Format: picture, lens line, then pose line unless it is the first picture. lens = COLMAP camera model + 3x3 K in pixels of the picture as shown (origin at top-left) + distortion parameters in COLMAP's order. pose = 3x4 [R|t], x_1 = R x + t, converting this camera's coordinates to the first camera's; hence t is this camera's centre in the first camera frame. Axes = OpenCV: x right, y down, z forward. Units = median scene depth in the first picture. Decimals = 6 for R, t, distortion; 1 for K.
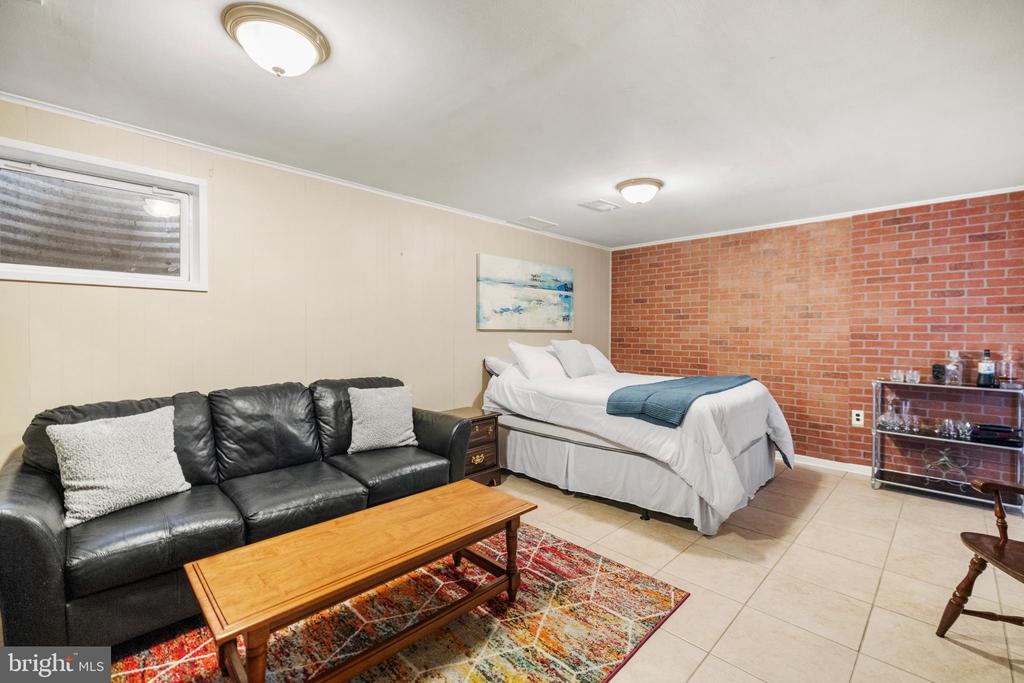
lens RADIAL K [[435.6, 0, 538.1], [0, 435.6, 338.8], [0, 0, 1]] dist [0.006429, -0.000632]
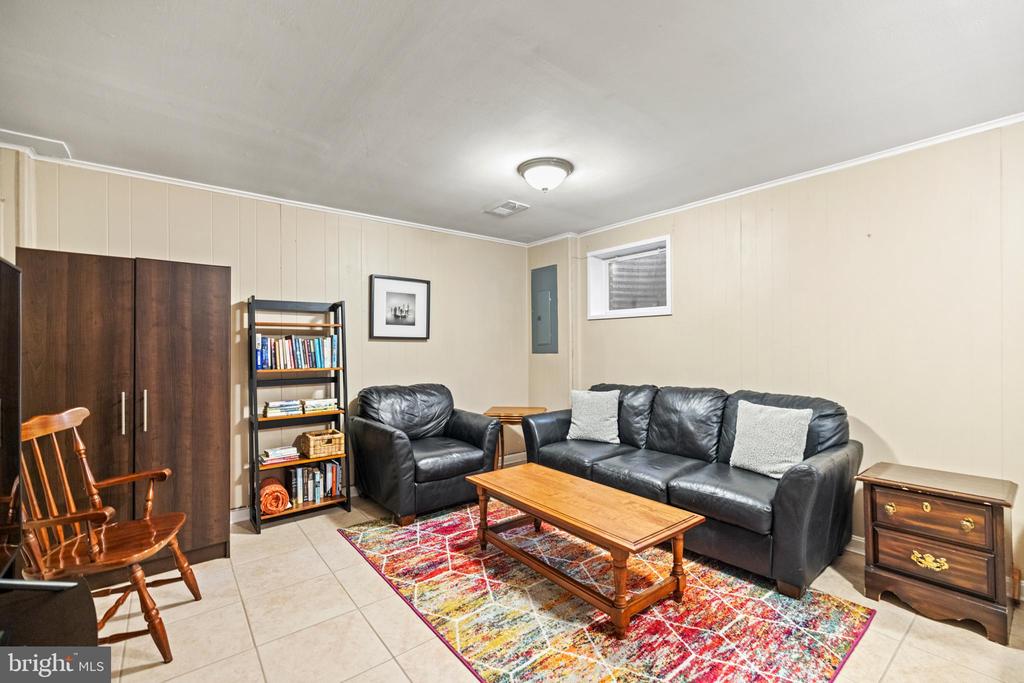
lens RADIAL K [[434.7, 0, 510.2], [0, 434.7, 344.4], [0, 0, 1]] dist [0.003211, 0.000252]
pose [[-0.144857, -0.003528, -0.989446, 0.751700], [-0.010960, 0.999938, -0.001961, -0.007009], [0.989392, 0.010560, -0.144887, 0.774458]]
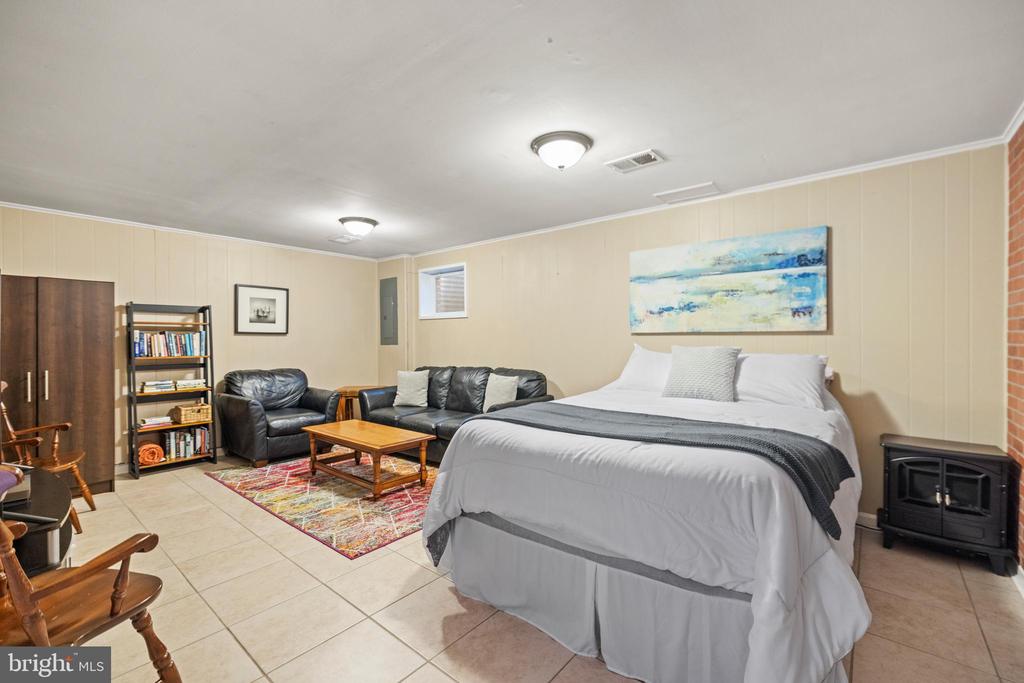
lens RADIAL K [[435.6, 0, 515.7], [0, 435.6, 338.7], [0, 0, 1]] dist [0.006429, -0.000632]
pose [[0.066521, -0.001400, -0.997784, 1.382731], [-0.009129, 0.999956, -0.002011, -0.009514], [0.997743, 0.009243, 0.066505, 1.210919]]
